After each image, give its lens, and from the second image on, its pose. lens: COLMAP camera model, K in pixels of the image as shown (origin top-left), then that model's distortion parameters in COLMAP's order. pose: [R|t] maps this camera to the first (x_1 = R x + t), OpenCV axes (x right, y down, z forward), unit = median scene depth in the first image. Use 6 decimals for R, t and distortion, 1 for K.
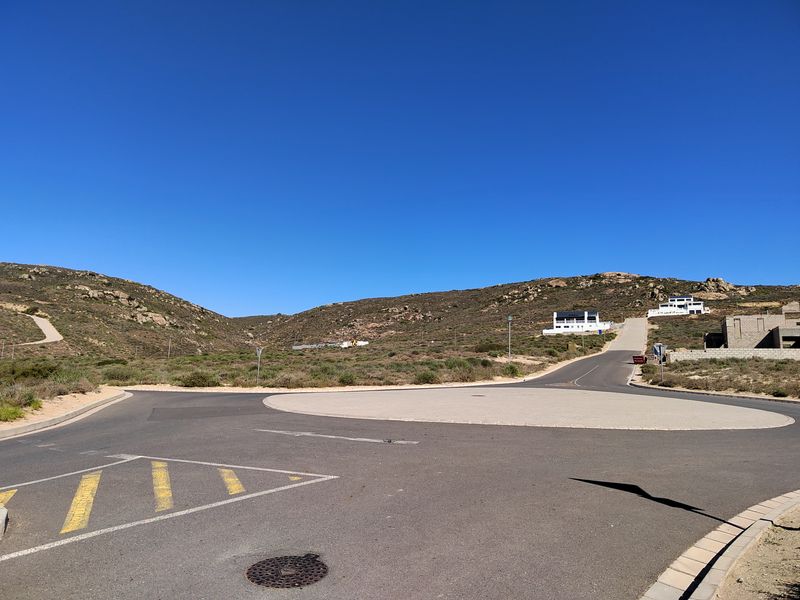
lens RADIAL K [[544.1, 0, 397.3], [0, 544.1, 297.5], [0, 0, 1]] dist [0.052767, -0.047445]
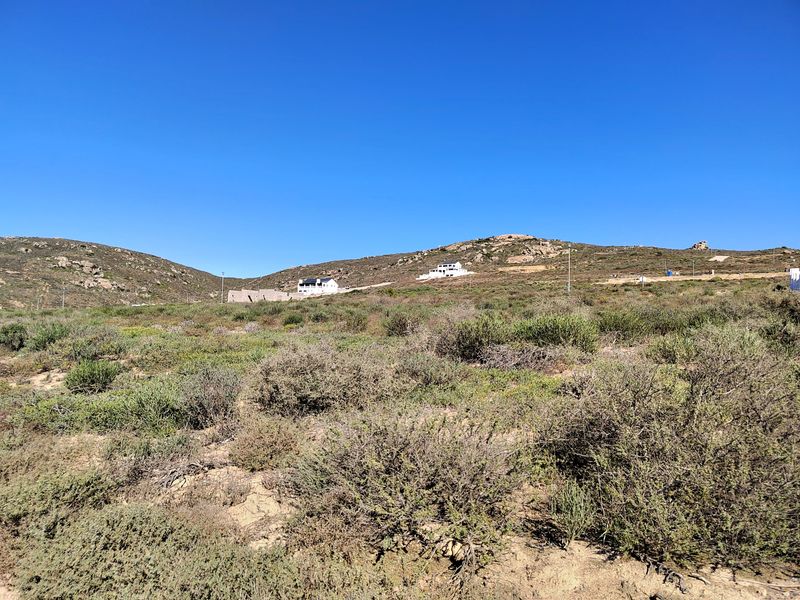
lens RADIAL K [[544.1, 0, 397.3], [0, 544.1, 302.1], [0, 0, 1]] dist [0.052767, -0.047445]
pose [[0.990956, -0.007080, -0.134003, 0.372145], [0.018884, 0.996027, 0.087023, -0.015017], [0.132855, -0.088767, 0.987153, -0.134788]]
